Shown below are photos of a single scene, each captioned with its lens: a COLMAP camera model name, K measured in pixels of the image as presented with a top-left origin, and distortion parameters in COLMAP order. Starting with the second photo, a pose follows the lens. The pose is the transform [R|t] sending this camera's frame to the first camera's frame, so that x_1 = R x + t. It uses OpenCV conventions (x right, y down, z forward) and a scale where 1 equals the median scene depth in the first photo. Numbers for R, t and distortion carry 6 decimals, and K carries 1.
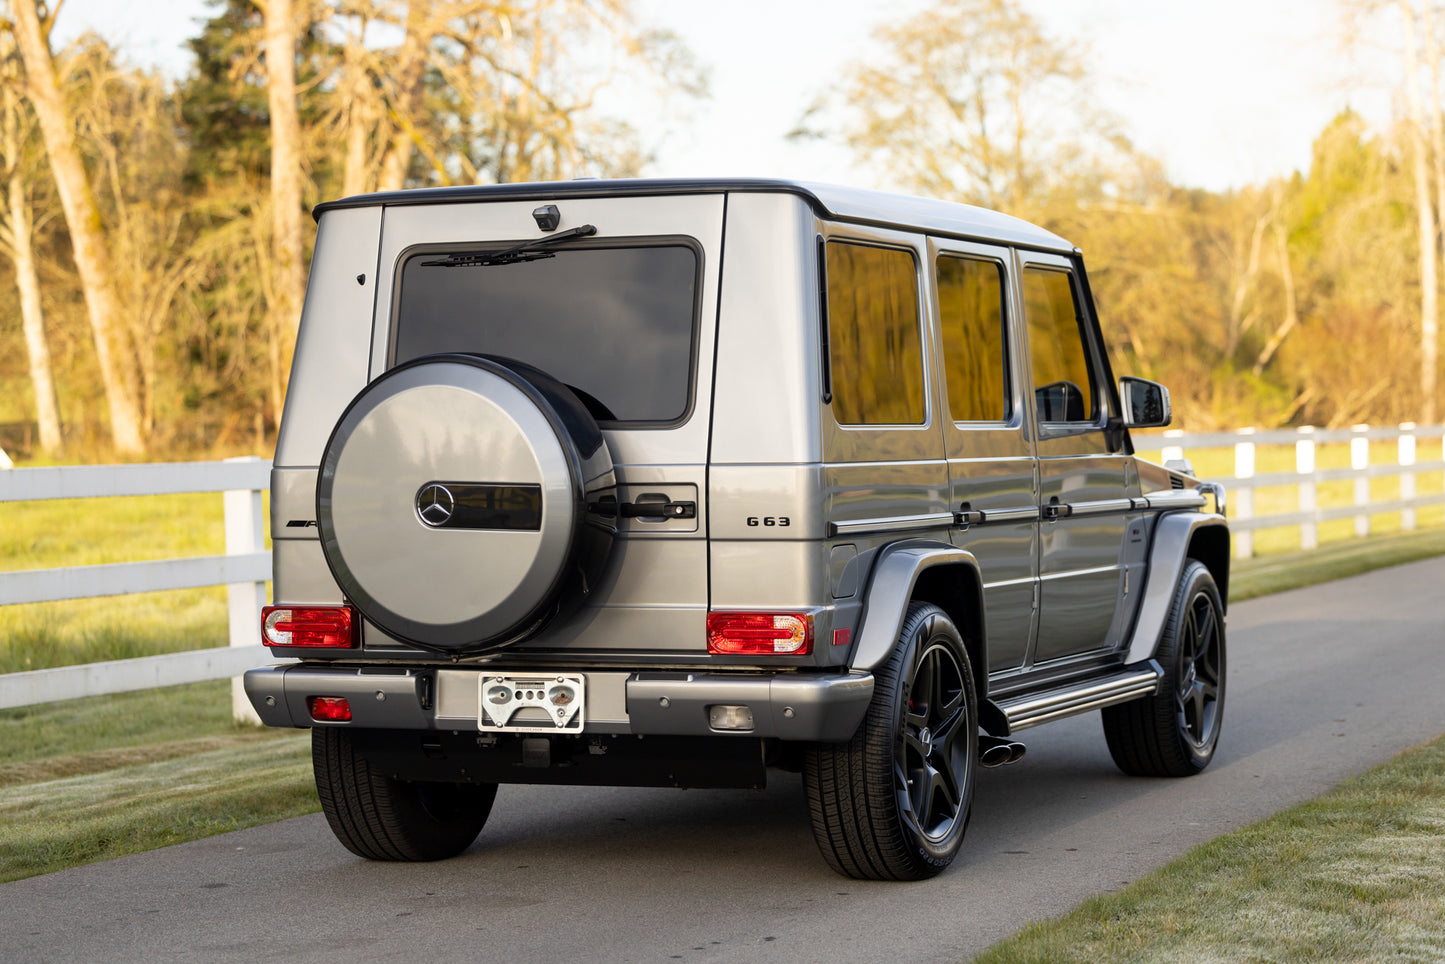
lens RADIAL K [[3473.3, 0, 767.5], [0, 3473.3, 481.4], [0, 0, 1]] dist [-0.071435, 0.642533]
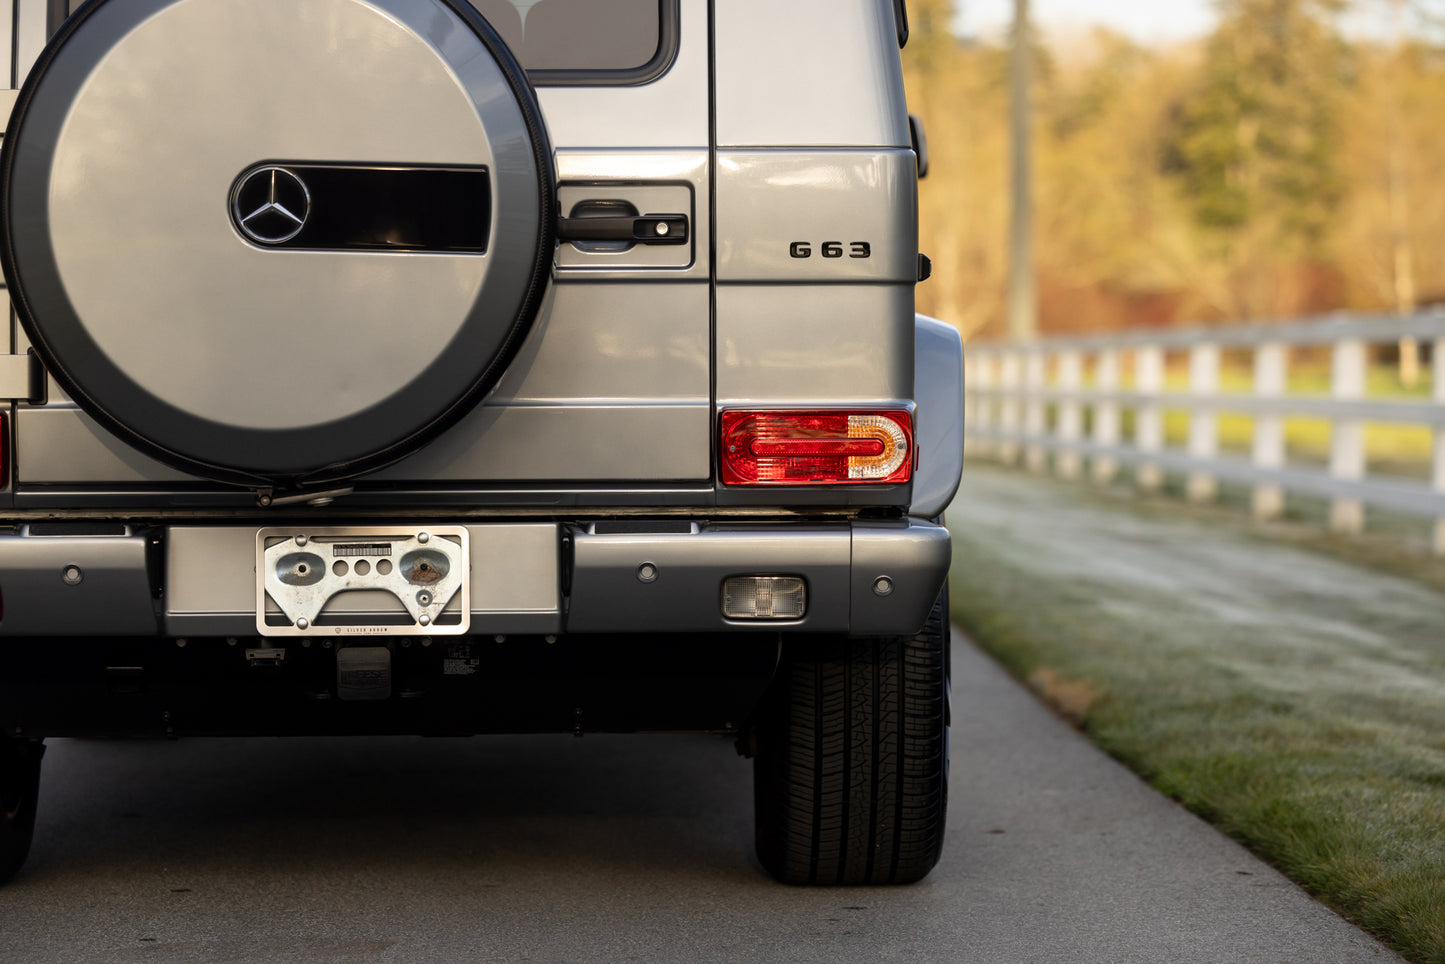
lens RADIAL K [[4344.2, 0, 724.9], [0, 4344.2, 542.2], [0, 0, 1]] dist [-0.067842, 0.829035]
pose [[0.918236, -0.006951, 0.395972, -0.288157], [-0.000003, 0.999846, 0.017558, 0.045600], [-0.396033, -0.016124, 0.918095, 0.347916]]
